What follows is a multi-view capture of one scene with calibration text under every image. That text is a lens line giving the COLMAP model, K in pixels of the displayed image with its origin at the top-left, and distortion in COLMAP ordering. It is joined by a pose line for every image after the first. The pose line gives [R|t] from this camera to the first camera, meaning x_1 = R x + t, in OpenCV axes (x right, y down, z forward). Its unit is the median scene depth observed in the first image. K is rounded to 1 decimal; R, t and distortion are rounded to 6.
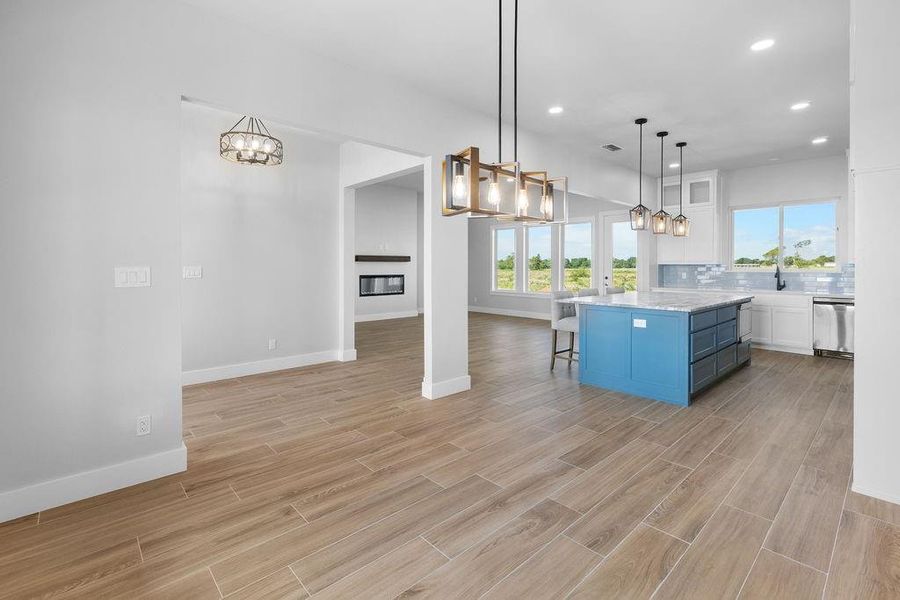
lens RADIAL K [[413.4, 0, 452.8], [0, 413.4, 271.2], [0, 0, 1]] dist [-0.000049, 0.000008]
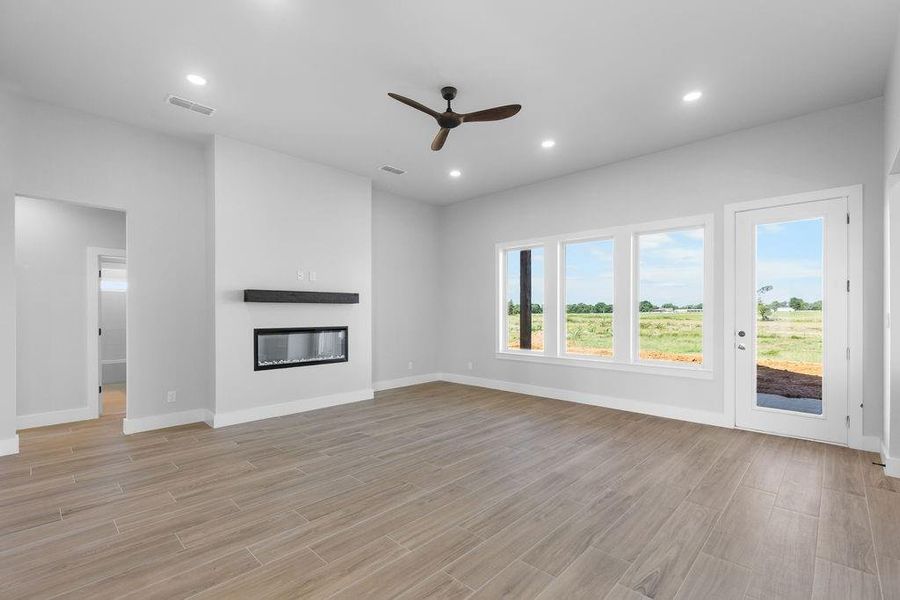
lens RADIAL K [[406.9, 0, 449.3], [0, 406.9, 318.6], [0, 0, 1]] dist [0.001643, 0.000156]
pose [[0.998280, -0.001366, 0.058615, -0.012978], [0.001037, 0.999984, 0.005638, -0.005198], [-0.058622, -0.005568, 0.998265, 0.448179]]
